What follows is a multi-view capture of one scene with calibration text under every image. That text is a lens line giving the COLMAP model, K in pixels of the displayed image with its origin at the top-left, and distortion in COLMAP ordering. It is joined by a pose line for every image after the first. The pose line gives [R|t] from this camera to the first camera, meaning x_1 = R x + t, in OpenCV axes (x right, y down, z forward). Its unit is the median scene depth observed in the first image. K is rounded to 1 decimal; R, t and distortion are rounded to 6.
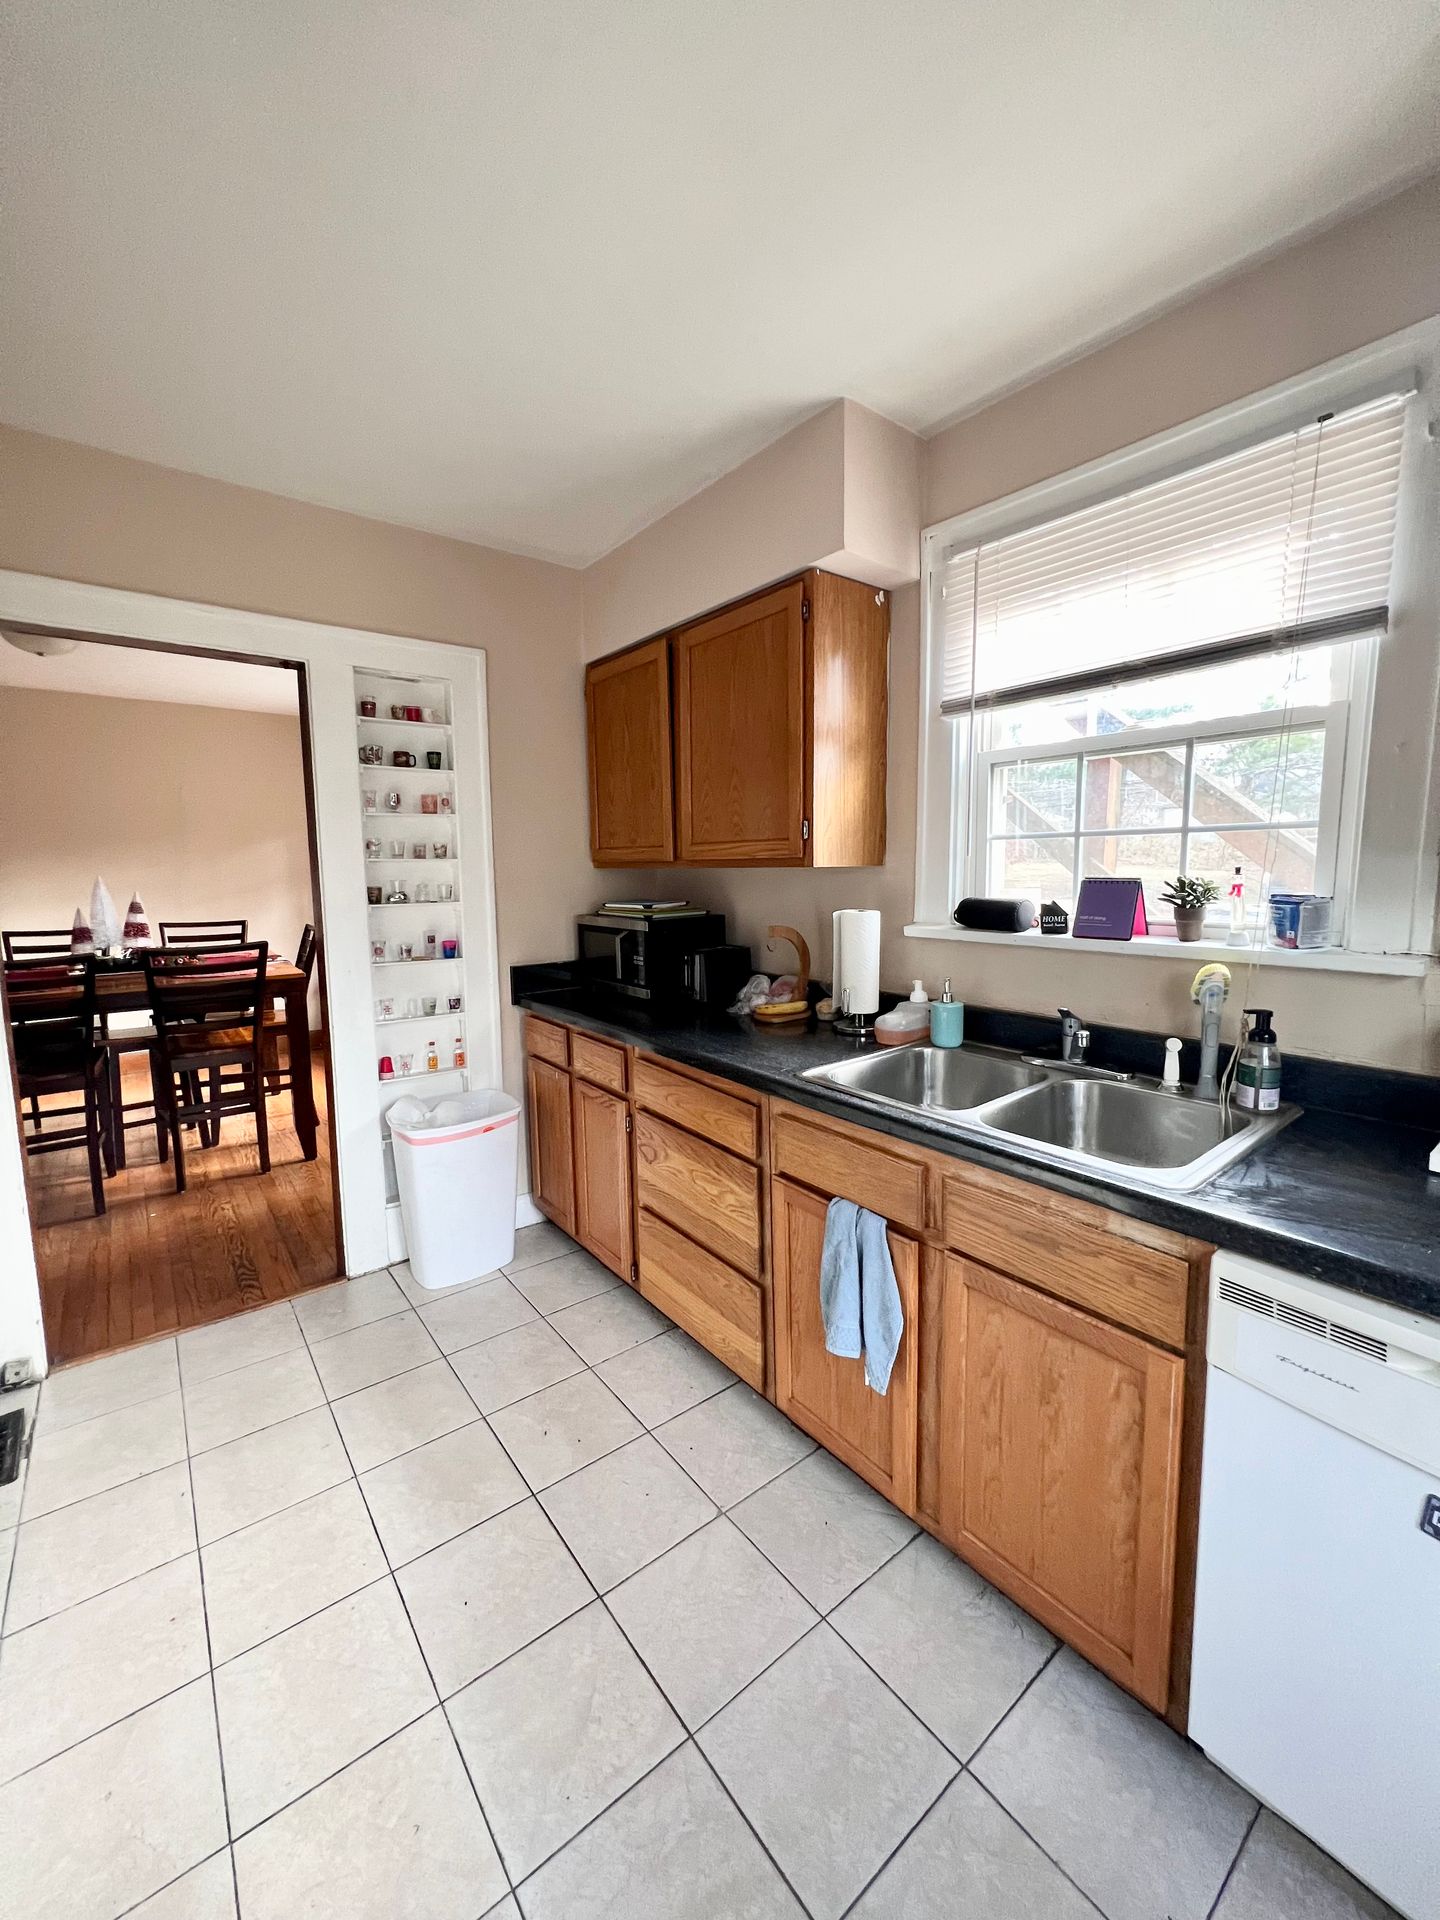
lens RADIAL K [[775.8, 0, 720.3], [0, 775.8, 952.7], [0, 0, 1]] dist [-0.002598, 0.000944]
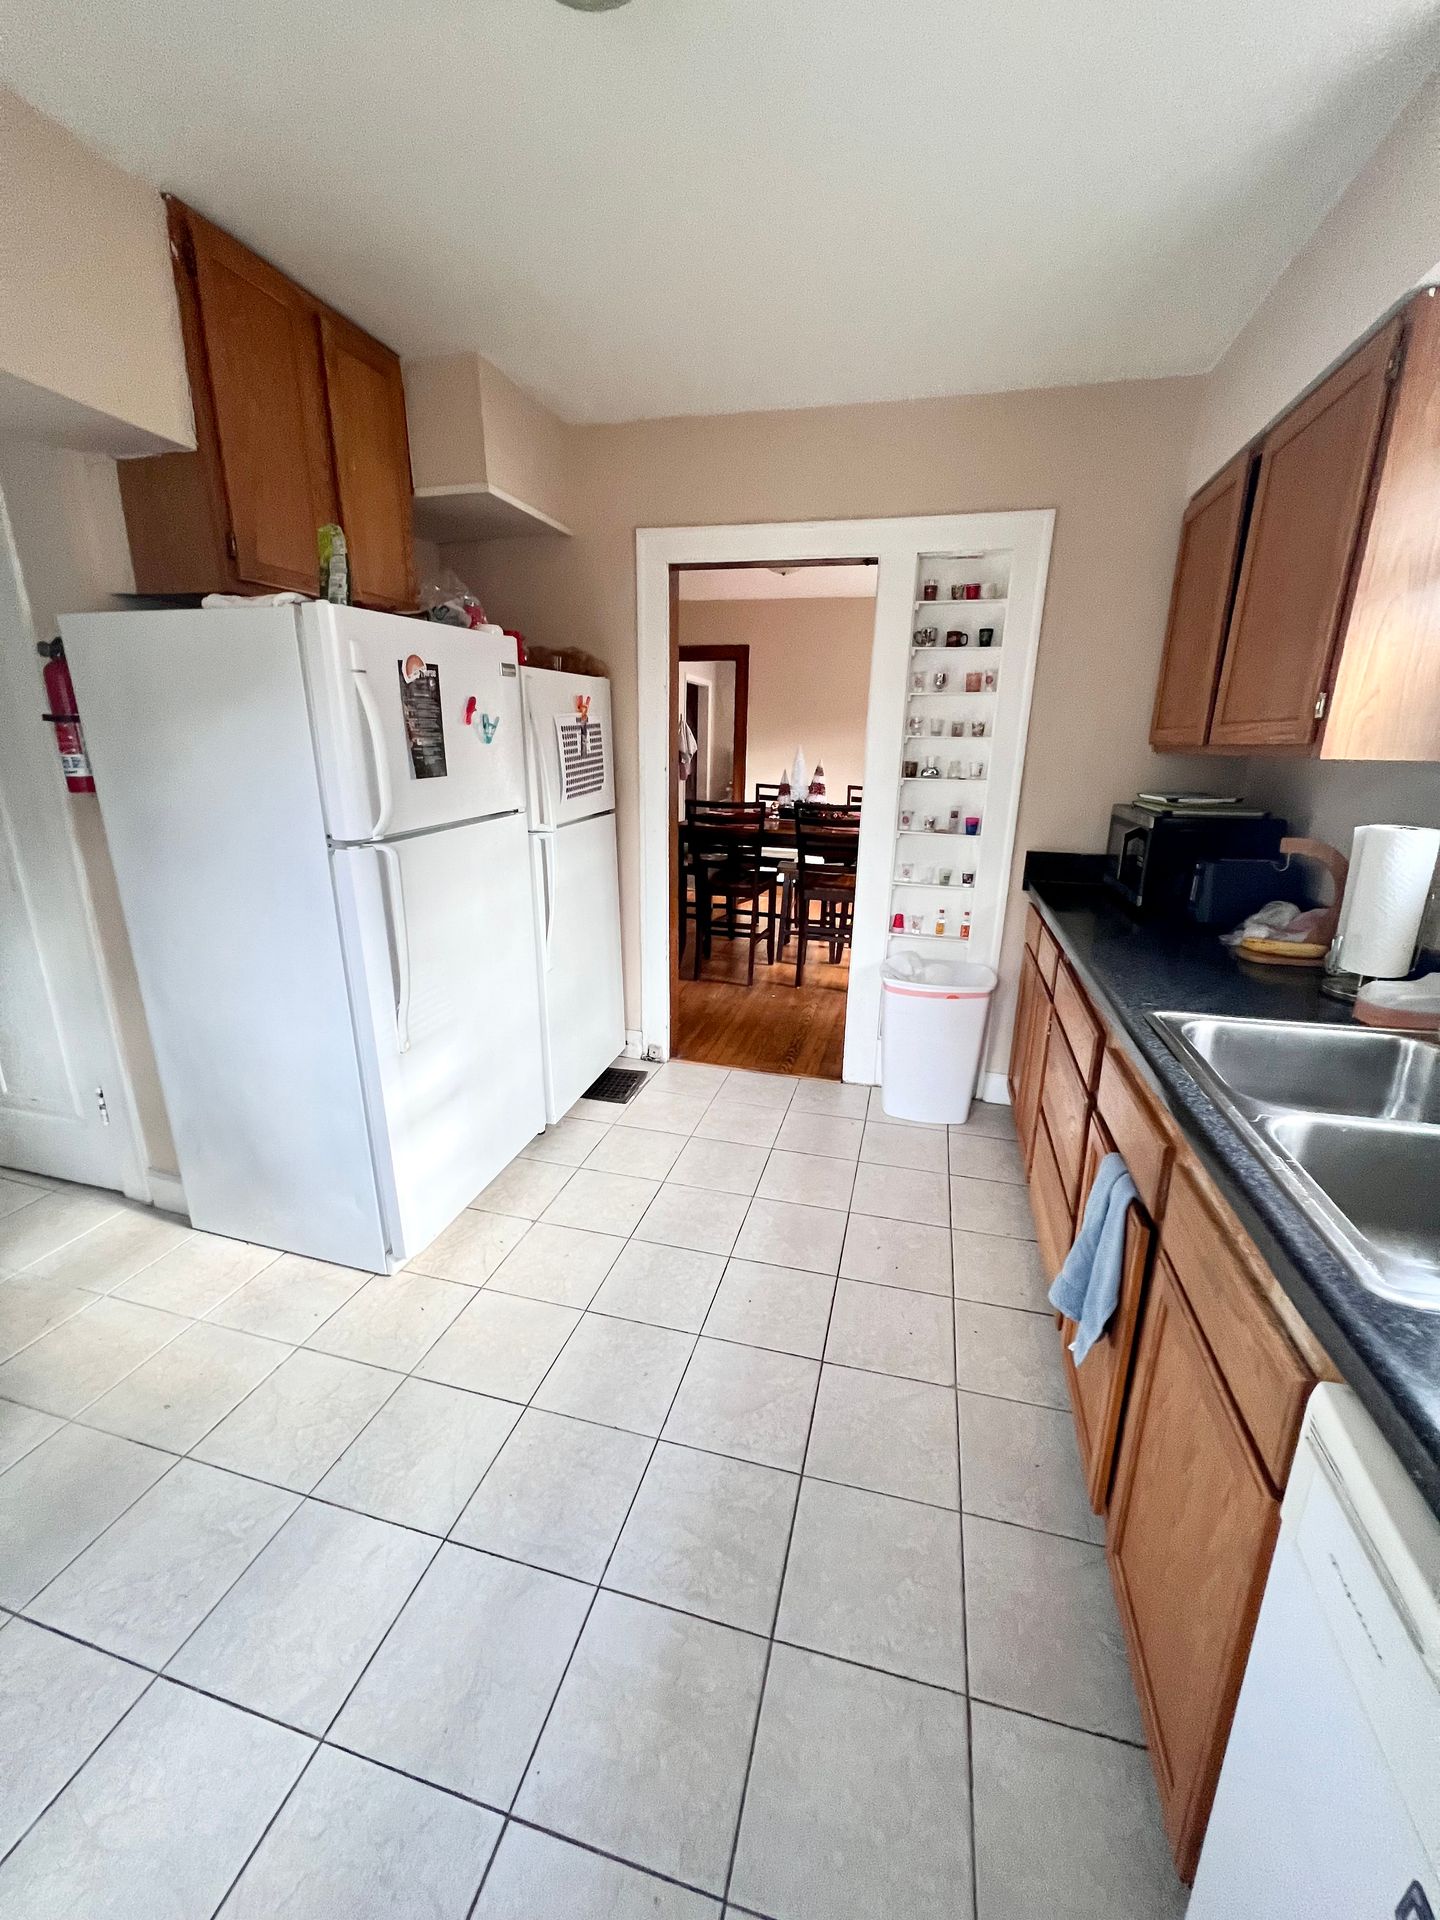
lens RADIAL K [[775.8, 0, 716.8], [0, 775.8, 956.7], [0, 0, 1]] dist [-0.002598, 0.000944]
pose [[0.598195, 0.237826, -0.765246, 0.301675], [-0.115818, 0.970578, 0.211104, -0.015160], [0.792937, -0.037652, 0.608140, 0.084357]]
